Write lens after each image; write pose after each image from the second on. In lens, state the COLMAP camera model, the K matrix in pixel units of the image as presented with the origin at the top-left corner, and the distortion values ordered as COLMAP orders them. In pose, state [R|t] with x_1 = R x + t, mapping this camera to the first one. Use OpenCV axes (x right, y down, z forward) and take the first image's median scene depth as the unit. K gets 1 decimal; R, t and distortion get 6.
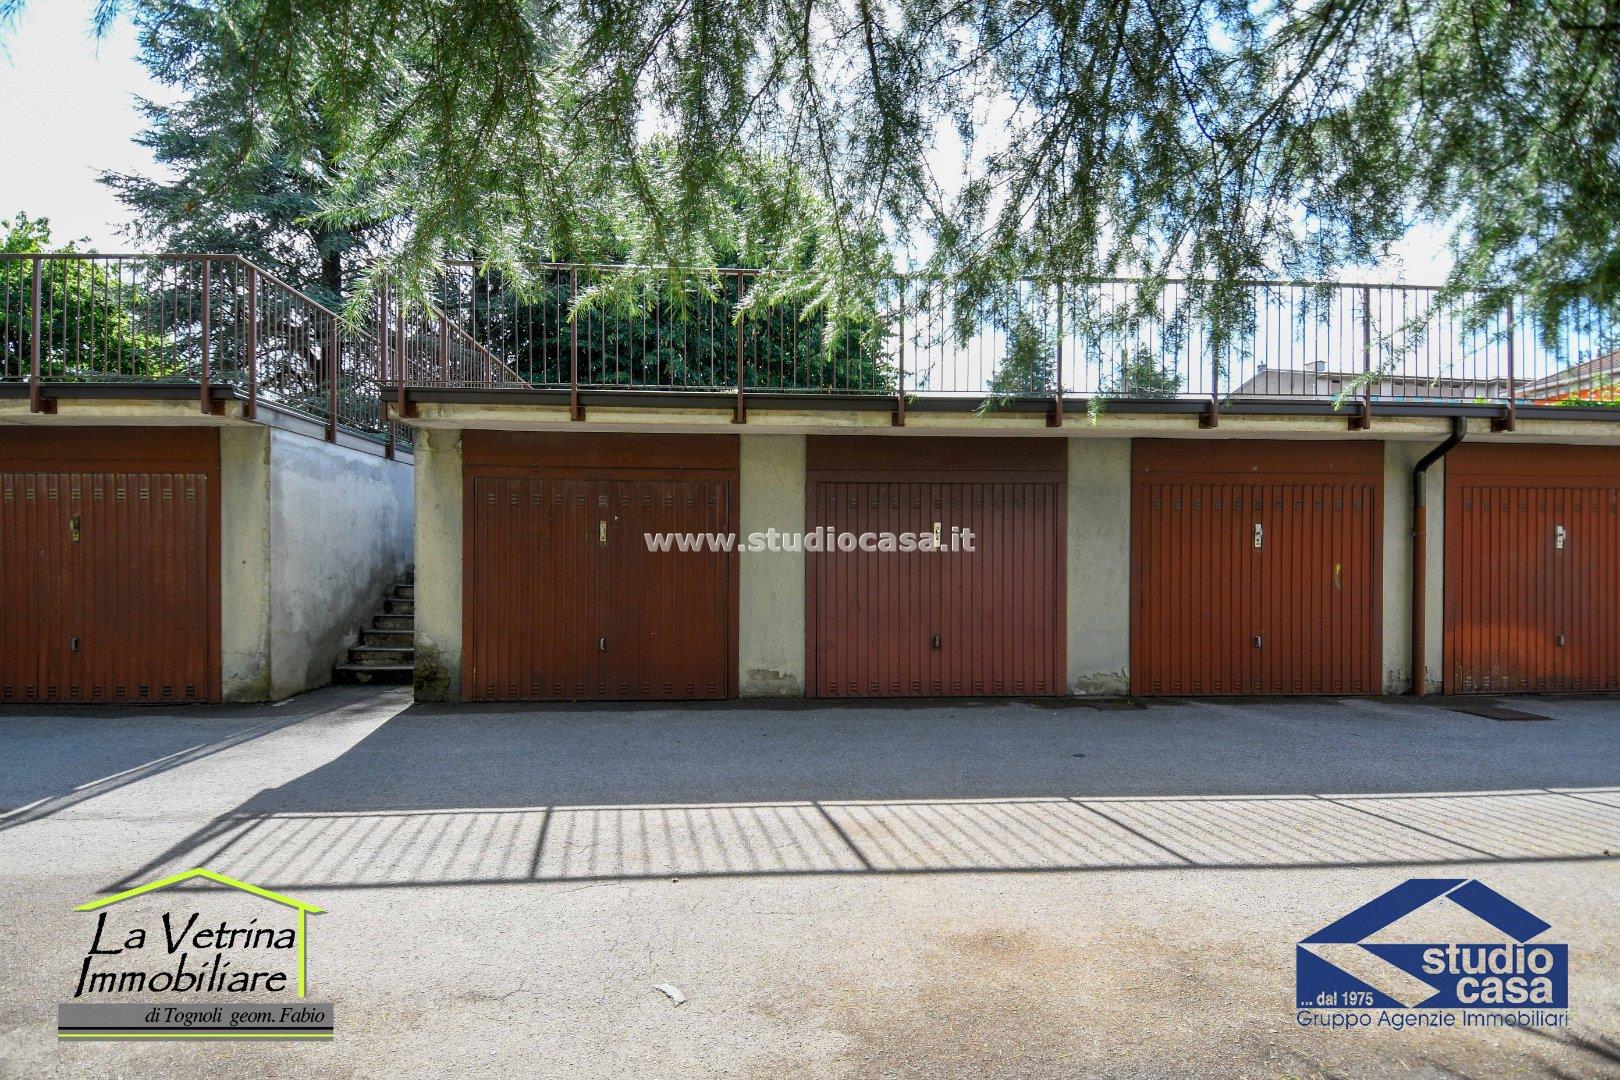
lens RADIAL K [[862.4, 0, 797.3], [0, 862.4, 575.4], [0, 0, 1]] dist [0.059165, -0.066039]
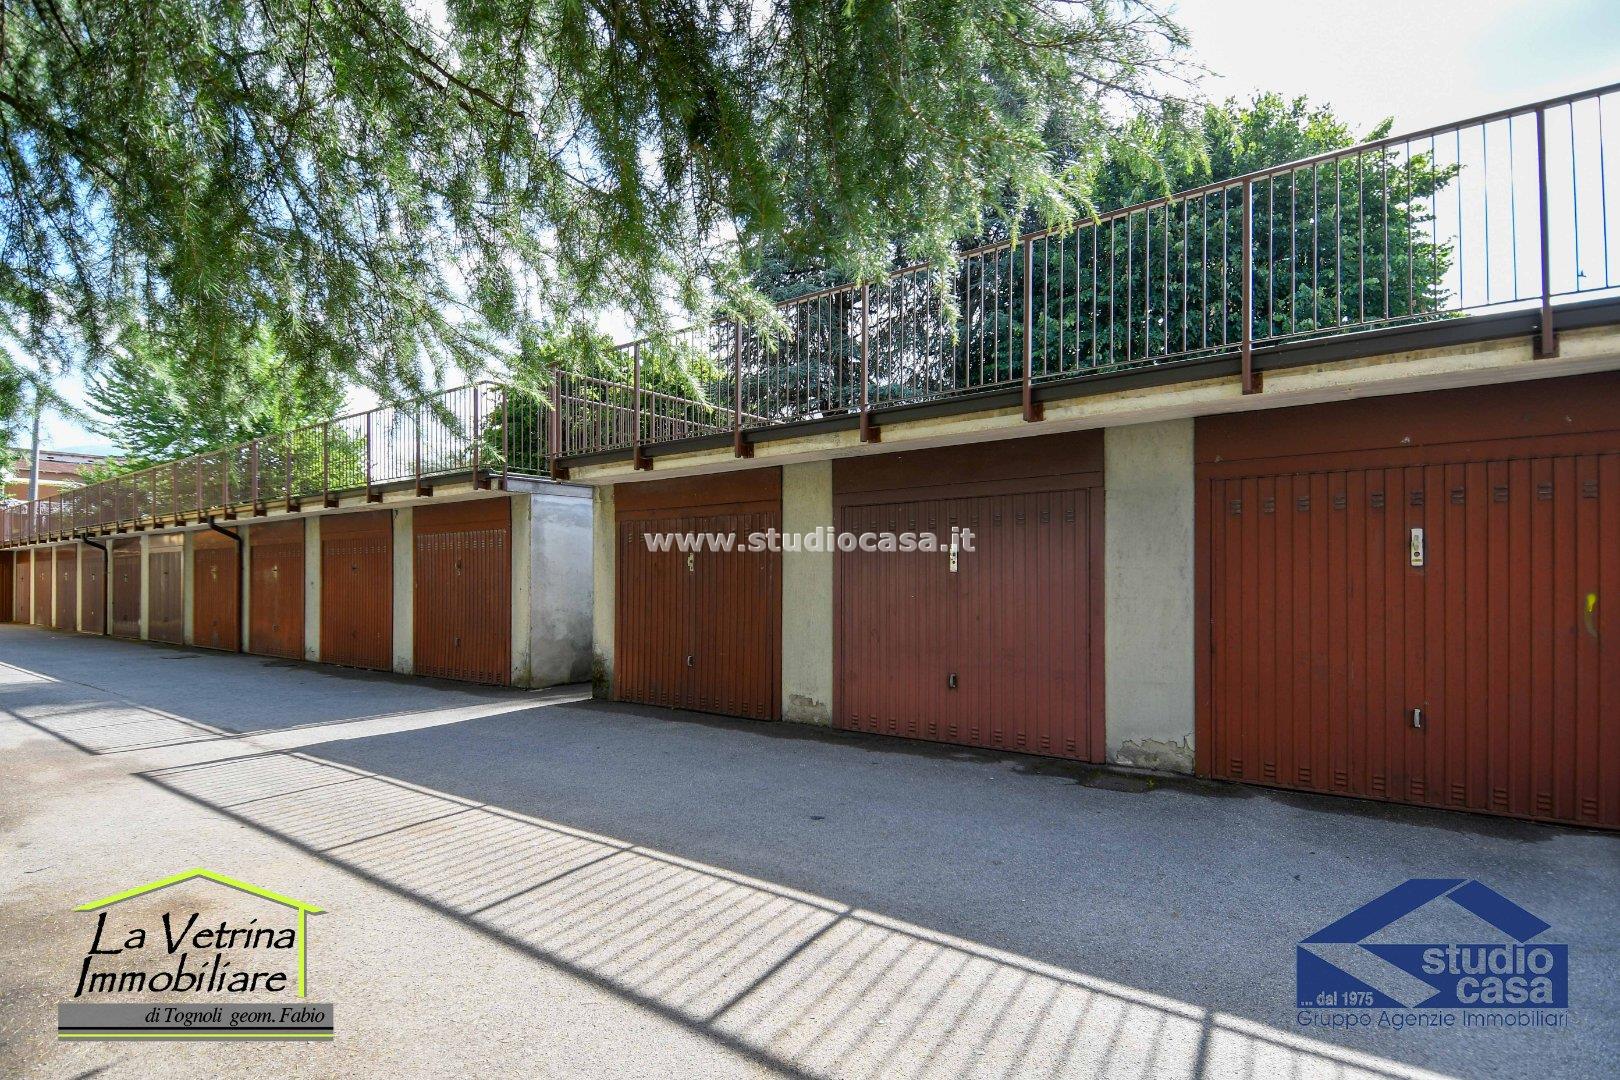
lens RADIAL K [[862.4, 0, 797.3], [0, 862.4, 575.4], [0, 0, 1]] dist [0.059165, -0.066039]
pose [[0.736456, -0.009982, -0.676412, 0.642002], [-0.005162, 0.999779, -0.020375, -0.010646], [0.676466, 0.018497, 0.736241, 0.252009]]
